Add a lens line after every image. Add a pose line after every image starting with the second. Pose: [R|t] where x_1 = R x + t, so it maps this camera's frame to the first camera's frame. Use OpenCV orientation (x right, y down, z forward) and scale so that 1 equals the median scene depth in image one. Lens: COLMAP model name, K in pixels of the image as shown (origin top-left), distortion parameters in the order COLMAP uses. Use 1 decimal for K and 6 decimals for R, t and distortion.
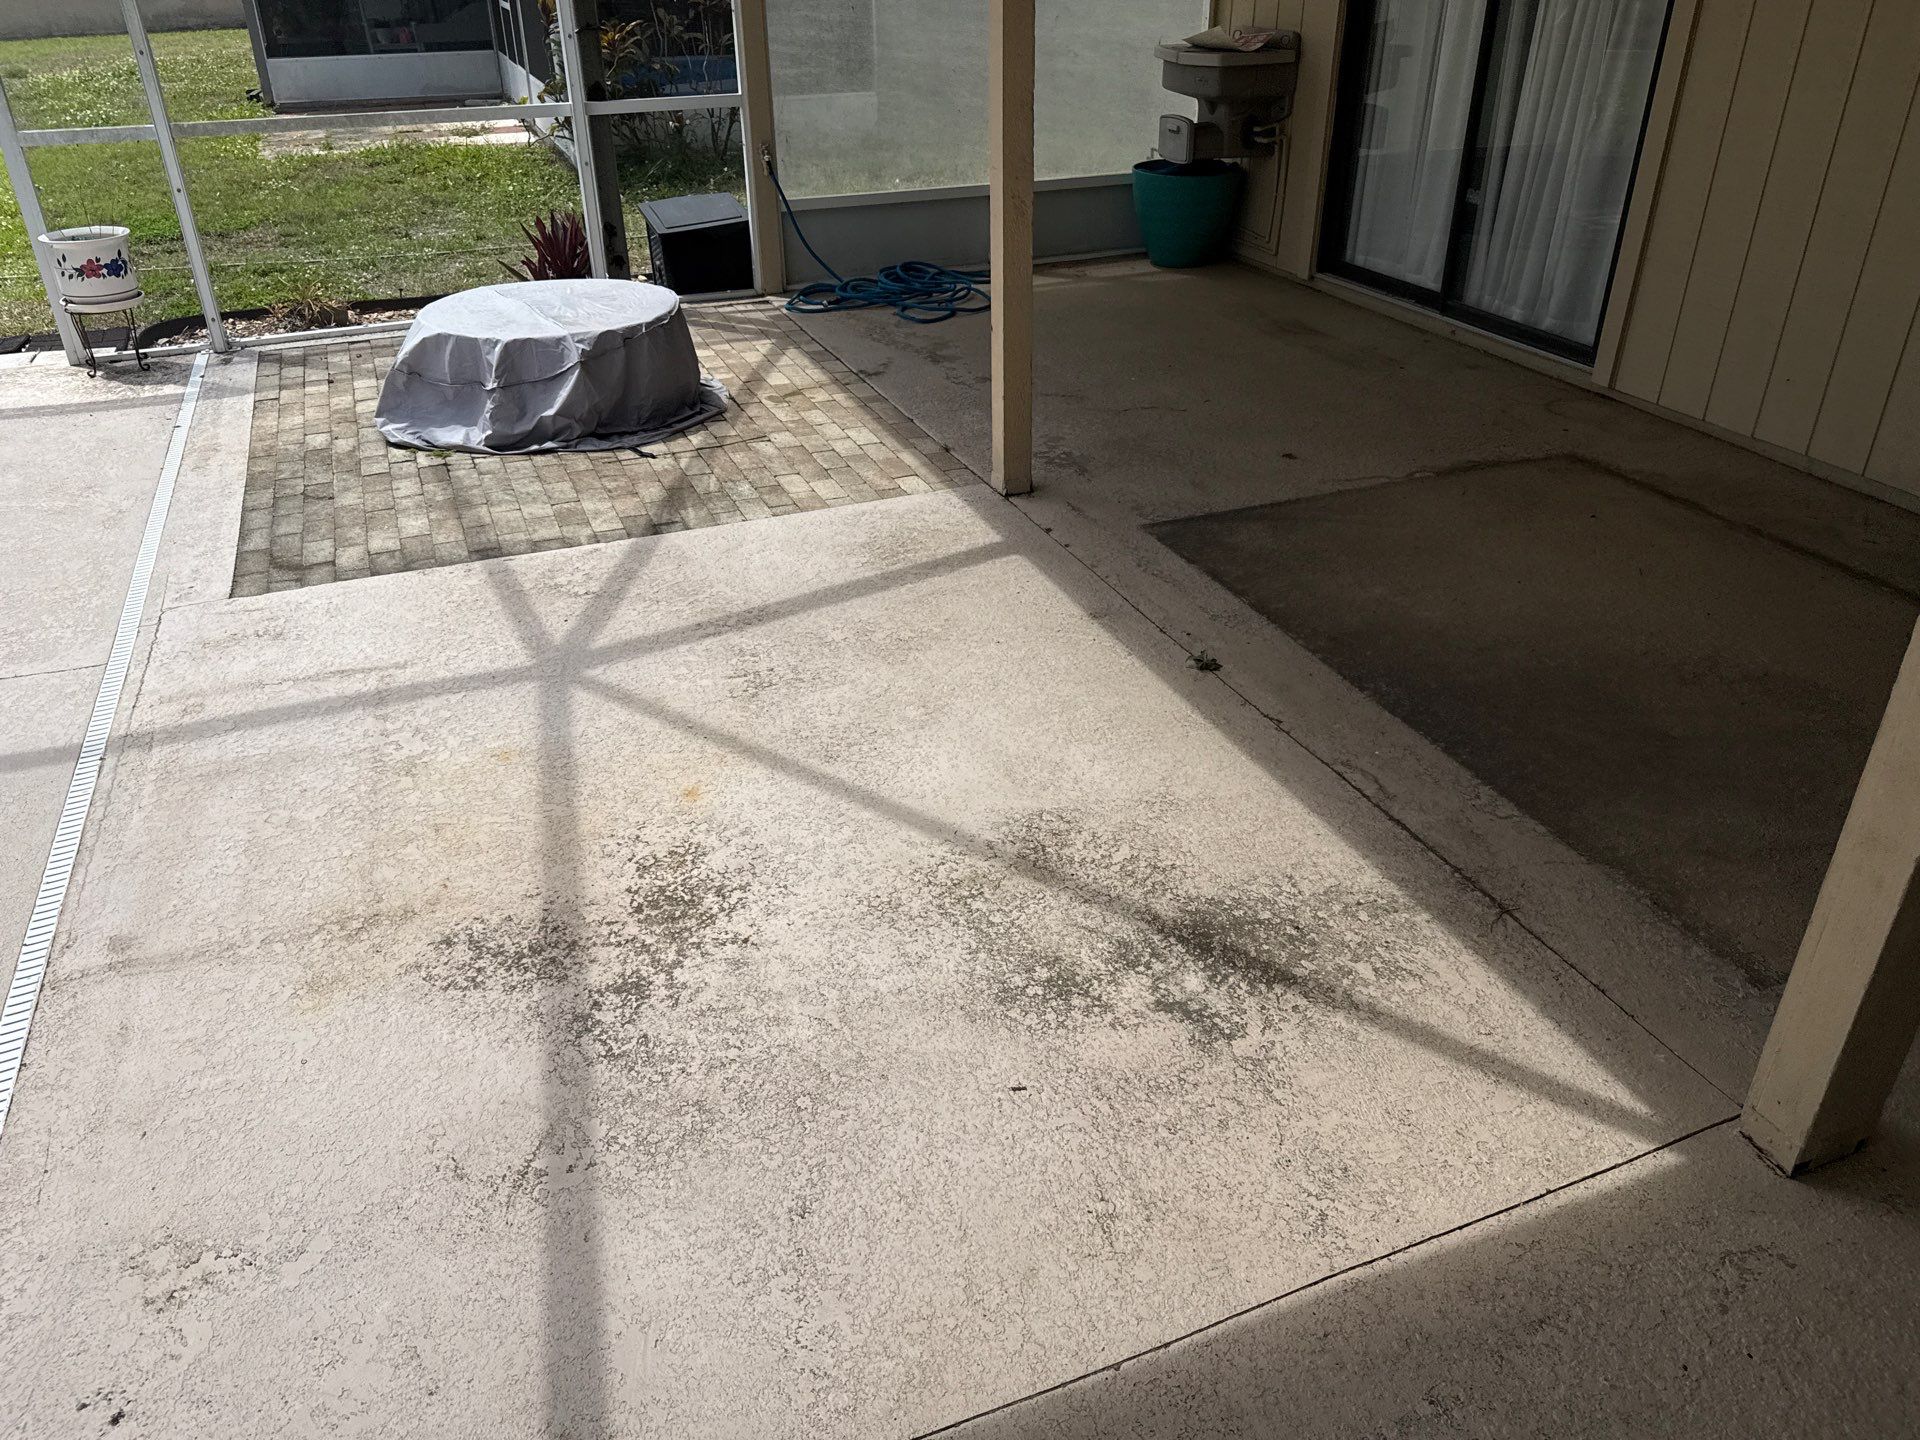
lens RADIAL K [[1394.4, 0, 948.2], [0, 1394.4, 720.3], [0, 0, 1]] dist [0.055285, -0.073685]
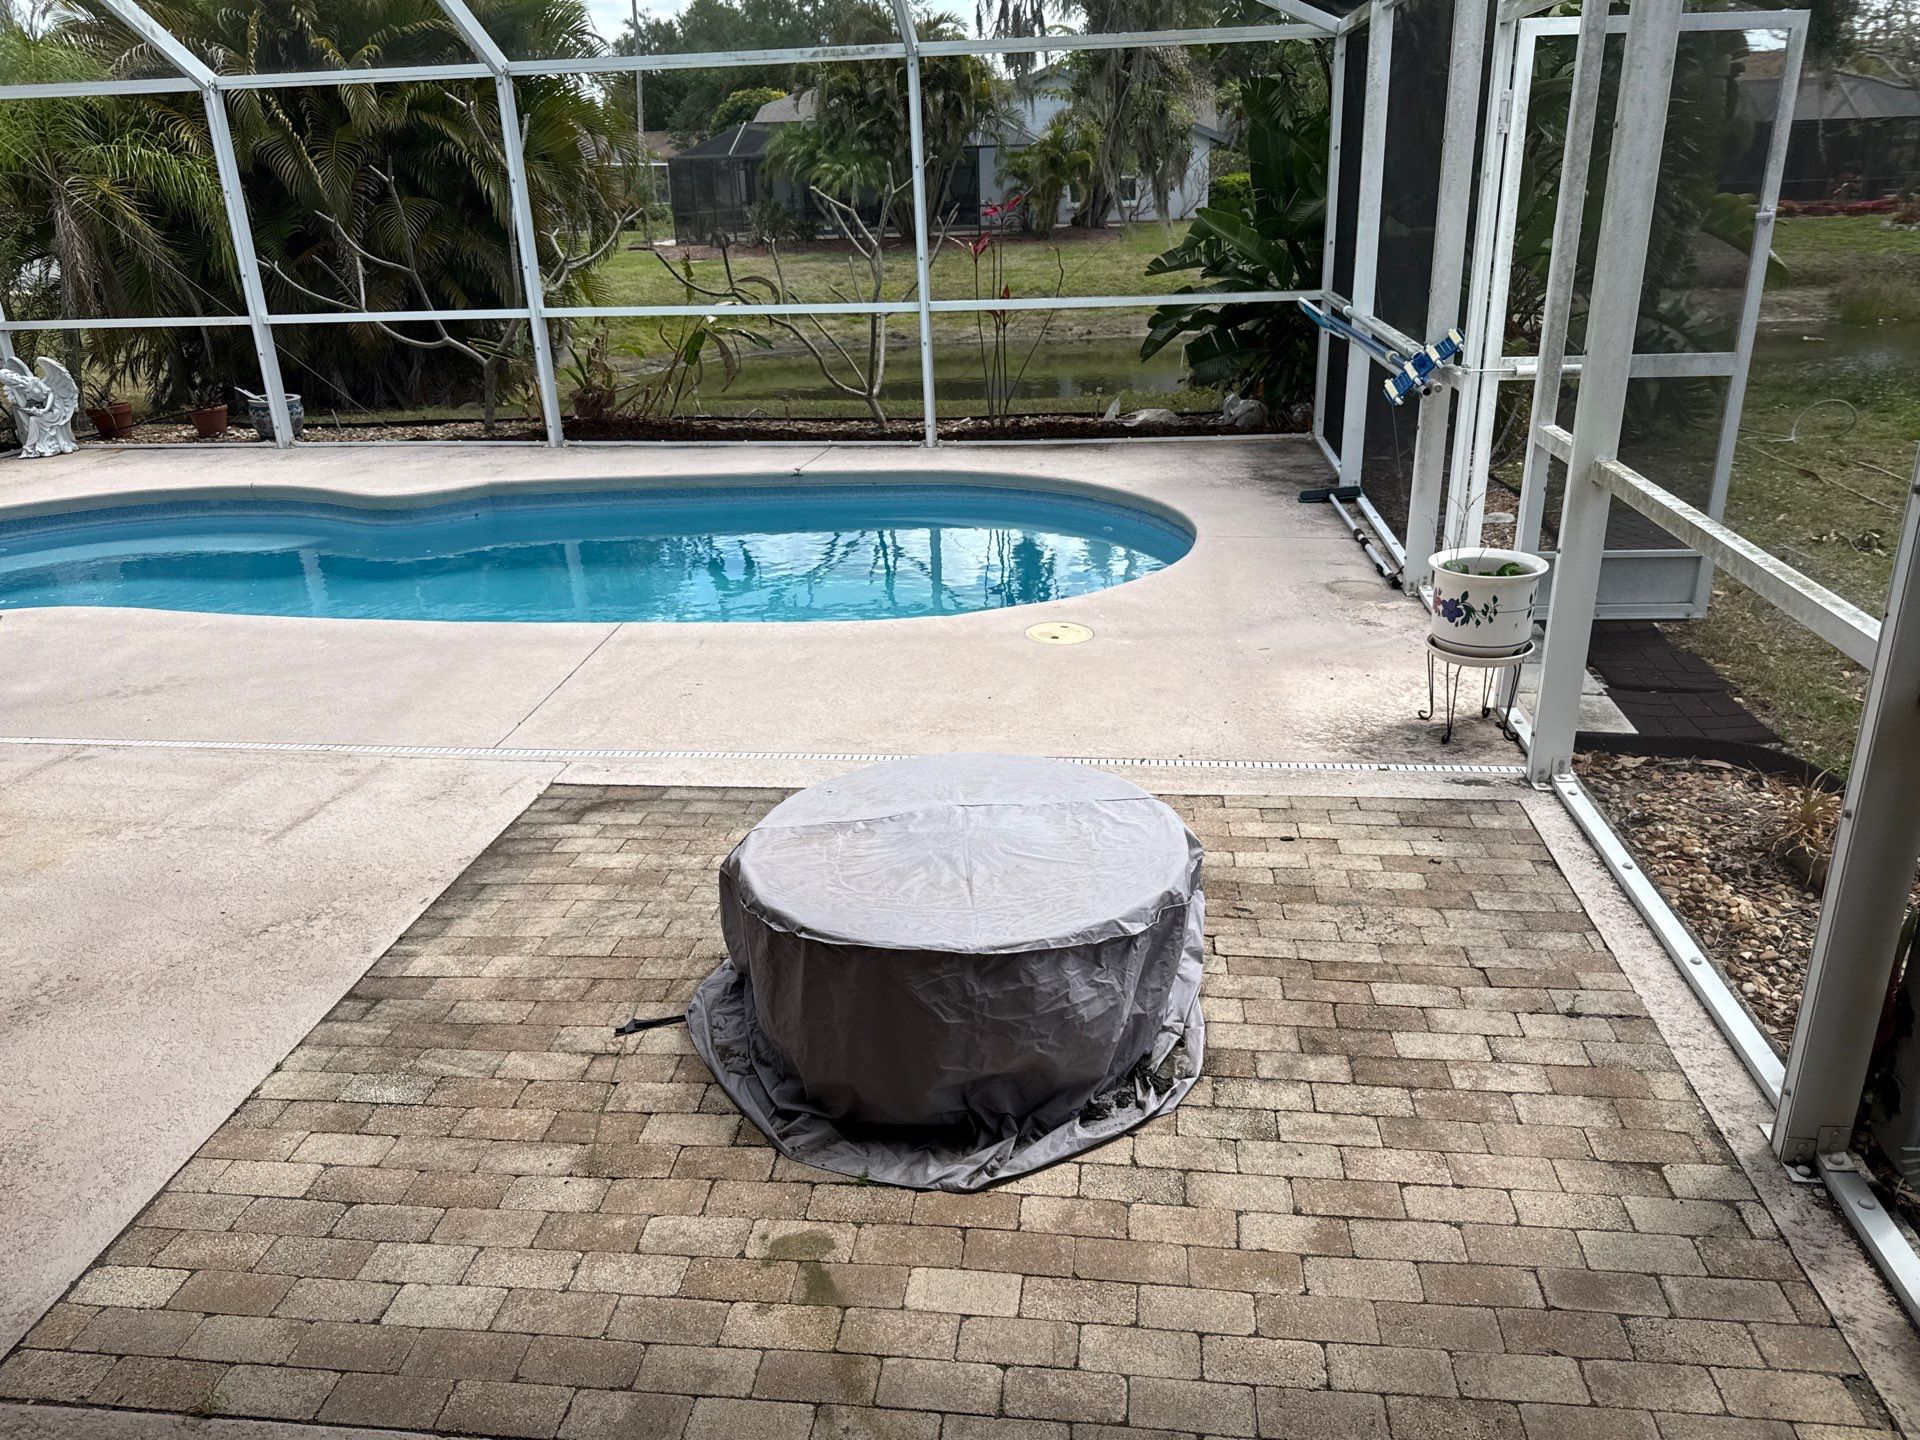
lens RADIAL K [[1393.3, 0, 965.2], [0, 1393.3, 732.9], [0, 0, 1]] dist [0.029831, -0.035355]
pose [[-0.467303, 0.351194, -0.811351, 0.161670], [-0.405368, 0.730452, 0.549651, -0.665273], [0.785687, 0.585749, -0.198980, 1.145361]]
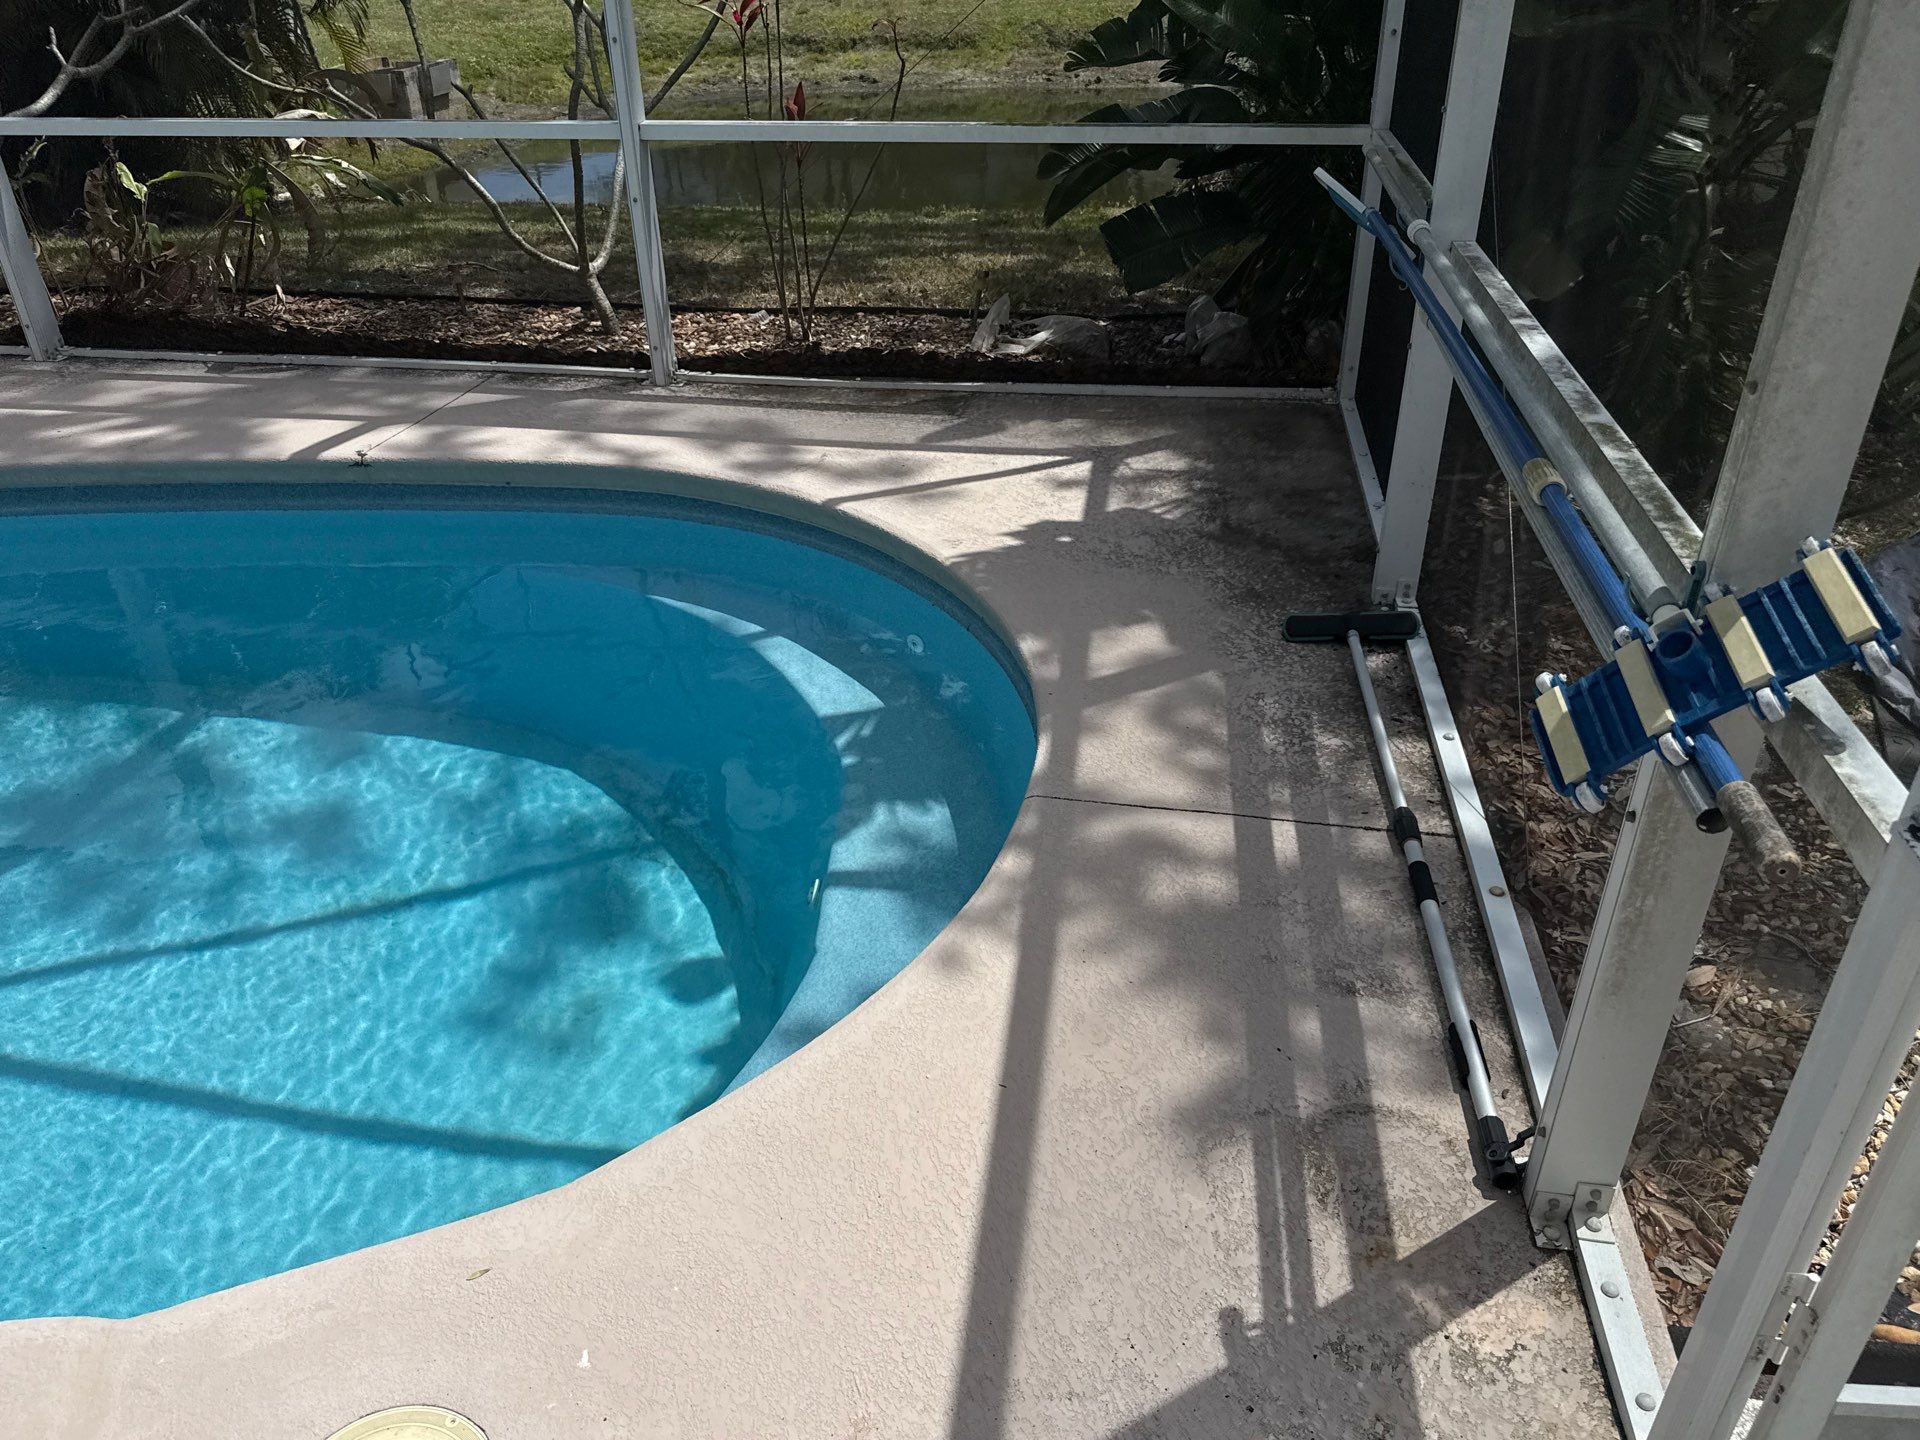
lens RADIAL K [[1394.3, 0, 932.9], [0, 1394.3, 711.5], [0, 0, 1]] dist [0.006970, -0.000579]
pose [[-0.508642, 0.459401, -0.728172, -0.713321], [-0.407149, 0.616864, 0.673579, -0.545481], [0.758625, 0.639085, -0.126718, 0.956588]]
